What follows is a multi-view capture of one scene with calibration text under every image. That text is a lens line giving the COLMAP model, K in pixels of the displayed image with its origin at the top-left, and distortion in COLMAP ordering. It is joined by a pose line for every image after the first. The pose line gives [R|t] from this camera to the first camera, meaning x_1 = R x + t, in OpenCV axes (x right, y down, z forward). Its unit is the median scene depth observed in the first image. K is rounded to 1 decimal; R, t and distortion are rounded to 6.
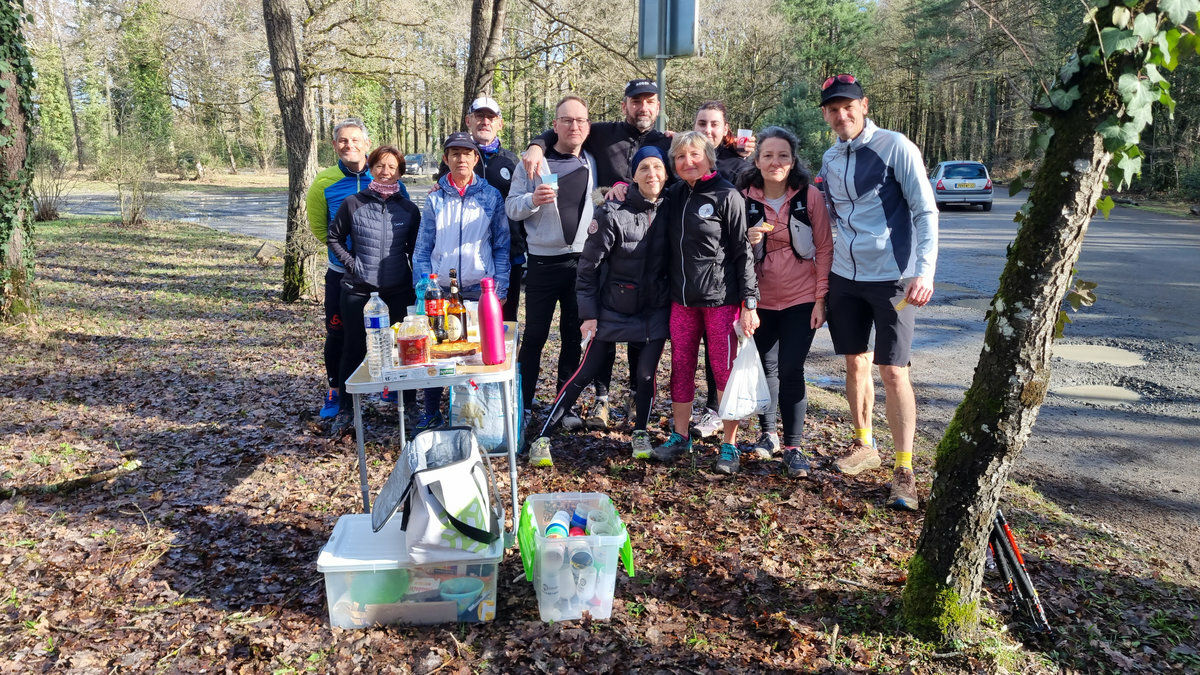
lens RADIAL K [[906.3, 0, 624.1], [0, 906.3, 303.3], [0, 0, 1]] dist [0.061787, -0.052564]
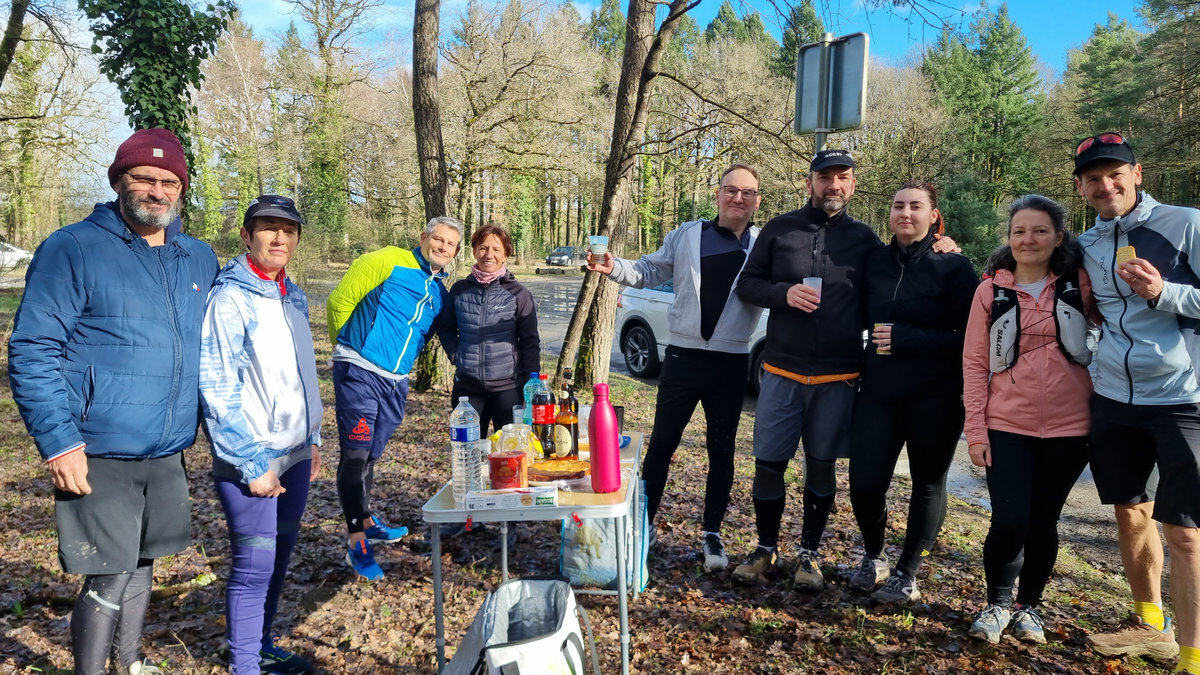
lens RADIAL K [[910.9, 0, 600.8], [0, 910.9, 322.1], [0, 0, 1]] dist [0.054553, -0.050407]
pose [[0.982843, 0.023192, -0.182980, -0.004085], [-0.037936, 0.996271, -0.077491, -0.016923], [0.180500, 0.083103, 0.980058, 0.178850]]
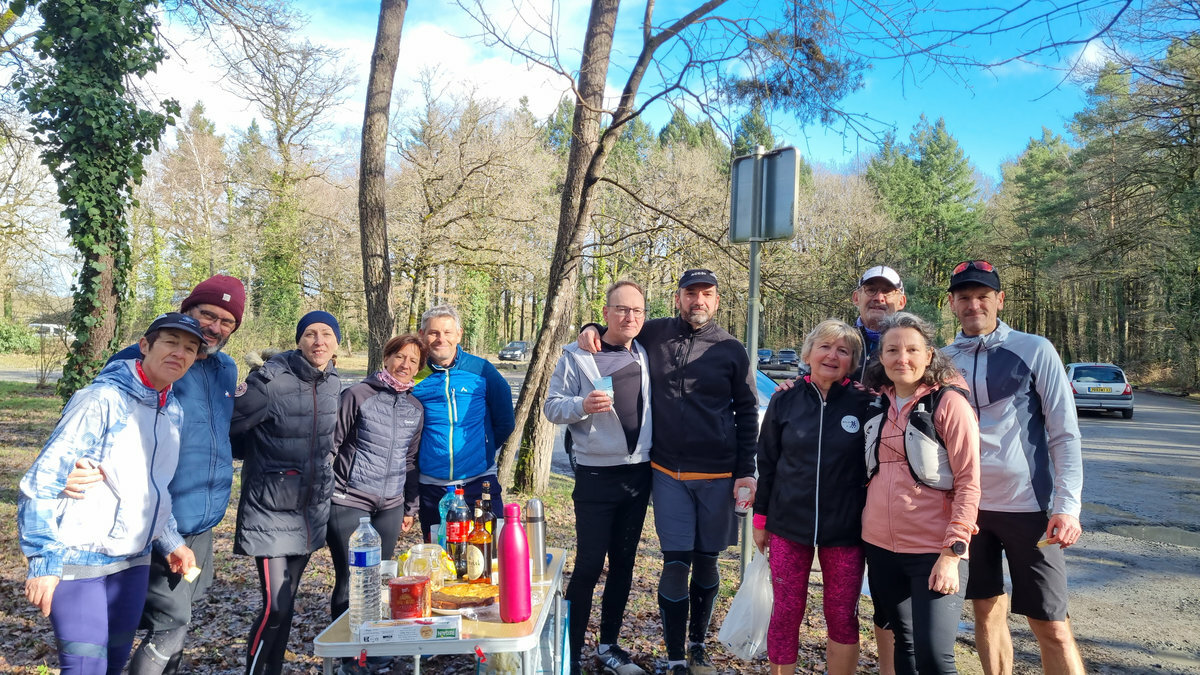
lens RADIAL K [[908.6, 0, 585.0], [0, 908.6, 328.9], [0, 0, 1]] dist [0.036522, -0.003342]
pose [[0.988227, 0.020572, -0.151609, 0.019847], [-0.047321, 0.983429, -0.175010, -0.036042], [0.145496, 0.180124, 0.972824, 0.207226]]
